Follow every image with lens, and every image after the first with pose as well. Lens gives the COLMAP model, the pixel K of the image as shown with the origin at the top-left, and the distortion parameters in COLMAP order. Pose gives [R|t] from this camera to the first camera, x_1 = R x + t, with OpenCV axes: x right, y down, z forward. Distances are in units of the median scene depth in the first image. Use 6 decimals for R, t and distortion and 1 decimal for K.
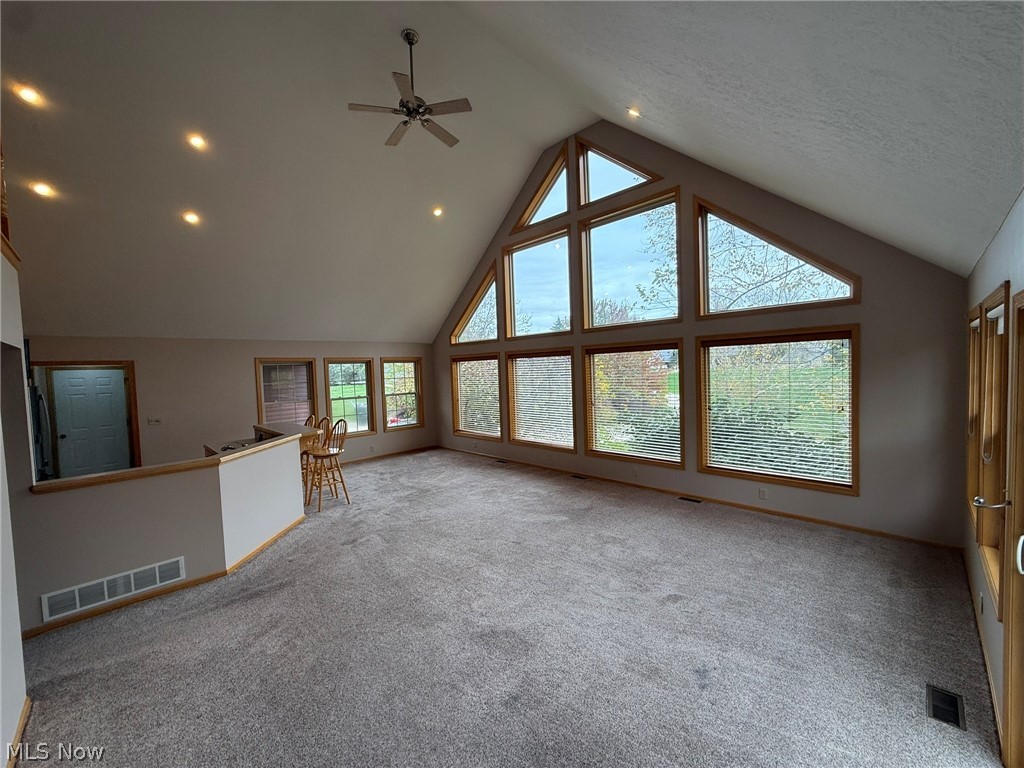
lens RADIAL K [[406.7, 0, 503.1], [0, 406.7, 387.1], [0, 0, 1]] dist [-0.000842, 0.000231]
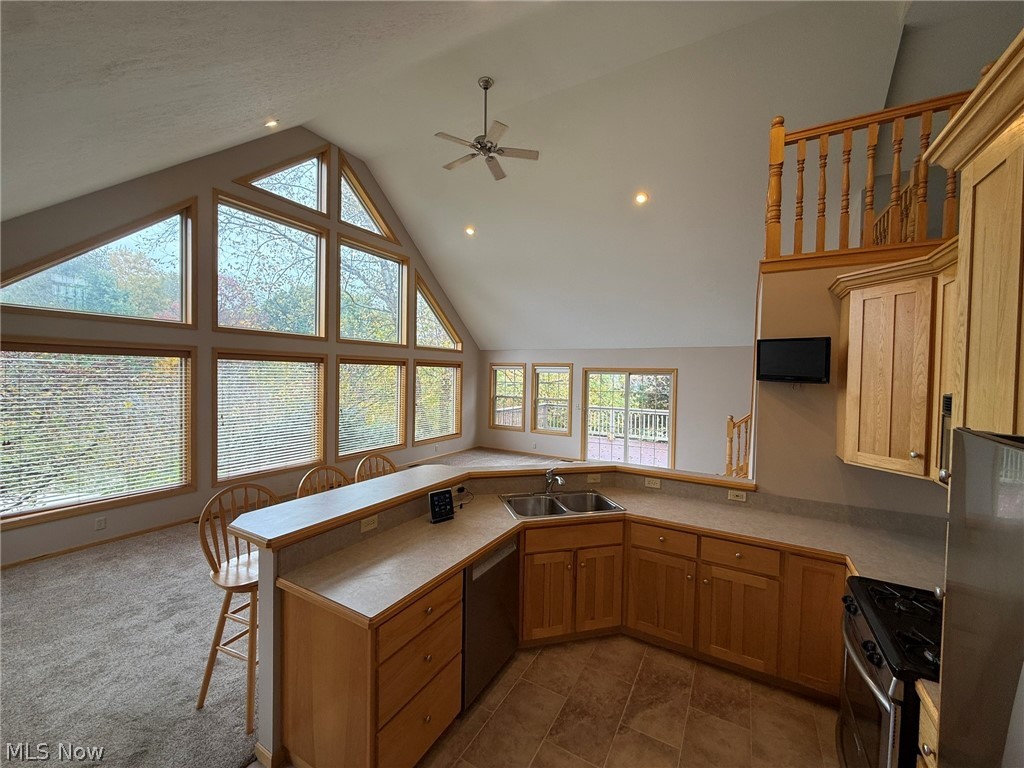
lens RADIAL K [[406.7, 0, 509.6], [0, 406.7, 385.1], [0, 0, 1]] dist [-0.000842, 0.000231]
pose [[-0.274790, 0.007476, 0.961475, -1.021765], [0.040523, 0.999171, 0.003812, -0.016485], [-0.960650, 0.040009, -0.274865, 0.995022]]
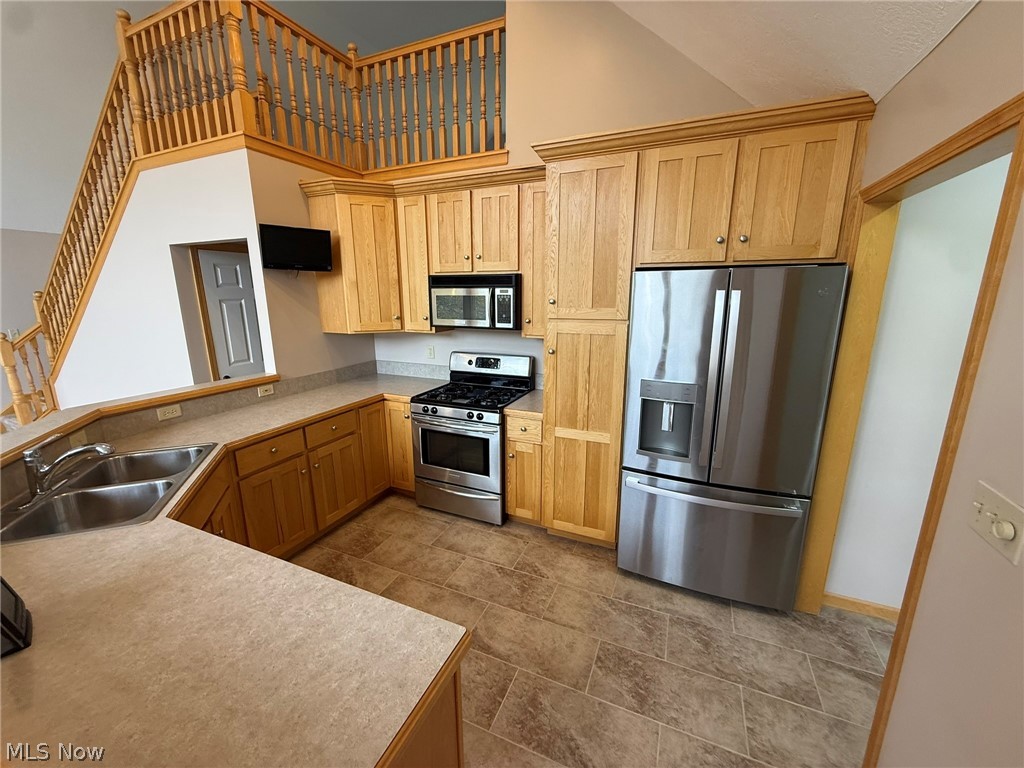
lens RADIAL K [[406.7, 0, 511.2], [0, 406.7, 384.7], [0, 0, 1]] dist [-0.000842, 0.000231]
pose [[-0.924248, 0.125495, -0.360579, -0.692133], [0.019331, 0.958605, 0.284082, -0.006507], [0.381303, 0.255592, -0.888415, 1.149820]]
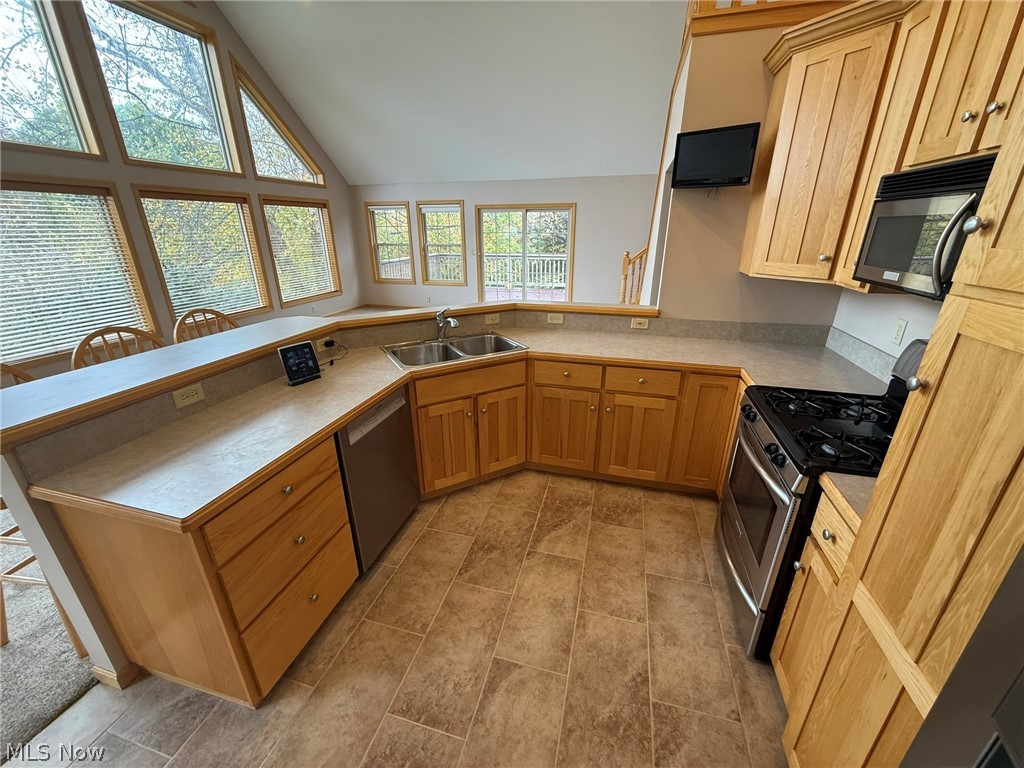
lens RADIAL K [[406.7, 0, 510.8], [0, 406.7, 385.3], [0, 0, 1]] dist [-0.000842, 0.000231]
pose [[-0.507381, -0.272733, 0.817423, -0.944079], [0.068155, 0.932921, 0.353573, 0.024365], [-0.859022, 0.235108, -0.454758, 0.954954]]
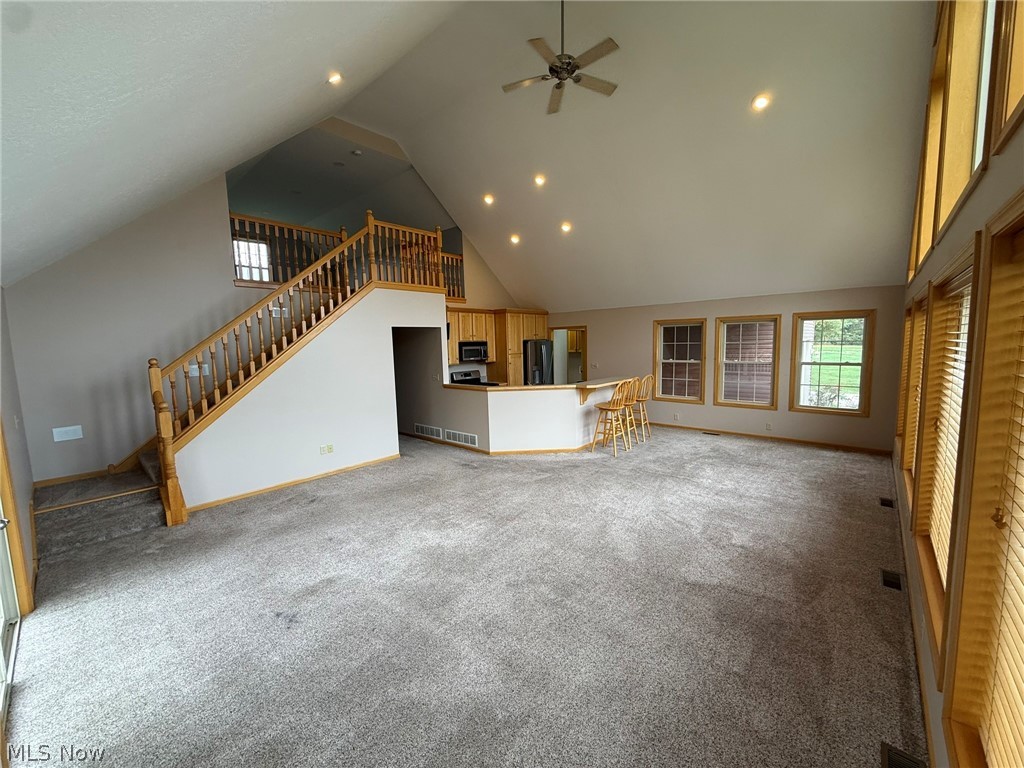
lens RADIAL K [[406.7, 0, 511.3], [0, 406.7, 385.2], [0, 0, 1]] dist [-0.000842, 0.000231]
pose [[0.080720, 0.141625, -0.986624, 0.658663], [-0.026602, 0.989808, 0.139905, -0.048879], [0.996382, 0.014953, 0.083665, 0.633460]]
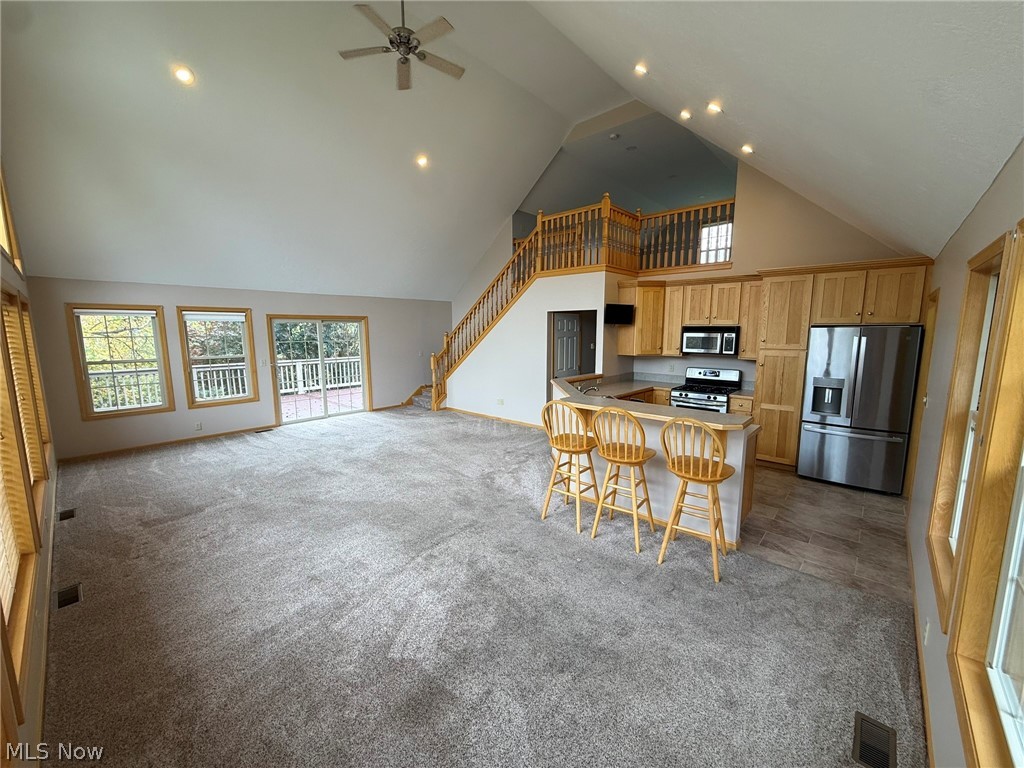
lens RADIAL K [[406.7, 0, 508.8], [0, 406.7, 384.3], [0, 0, 1]] dist [-0.000842, 0.000231]
pose [[-0.997285, 0.047527, -0.056245, -0.283113], [0.036151, 0.981442, 0.188323, -0.062164], [0.064152, 0.185779, -0.980495, 1.622625]]
